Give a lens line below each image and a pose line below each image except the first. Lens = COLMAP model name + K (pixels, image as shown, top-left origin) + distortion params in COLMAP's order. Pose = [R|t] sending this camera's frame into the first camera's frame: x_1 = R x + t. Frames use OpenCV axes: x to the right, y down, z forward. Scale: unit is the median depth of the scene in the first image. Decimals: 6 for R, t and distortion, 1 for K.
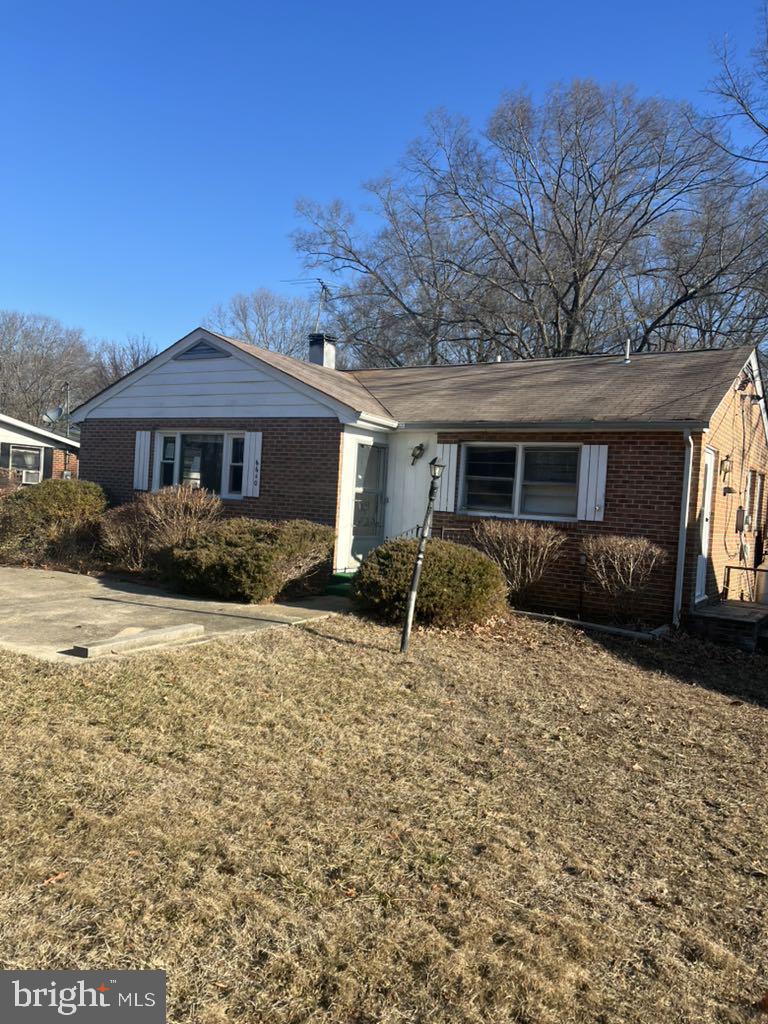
lens RADIAL K [[766.9, 0, 393.0], [0, 766.9, 518.8], [0, 0, 1]] dist [0.060300, -0.054401]
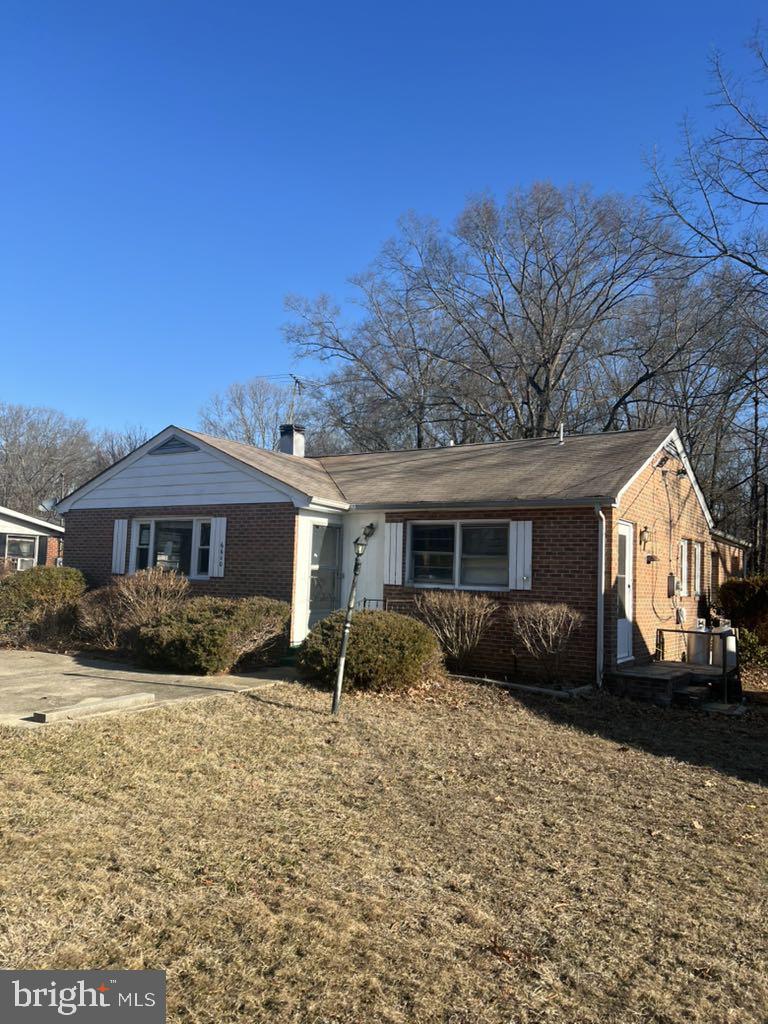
lens RADIAL K [[766.9, 0, 384.4], [0, 766.9, 520.3], [0, 0, 1]] dist [0.060300, -0.054401]
pose [[0.999453, -0.030204, -0.013472, 0.075485], [0.028761, 0.994887, -0.096809, 0.004063], [0.016327, 0.096368, 0.995212, -0.093228]]
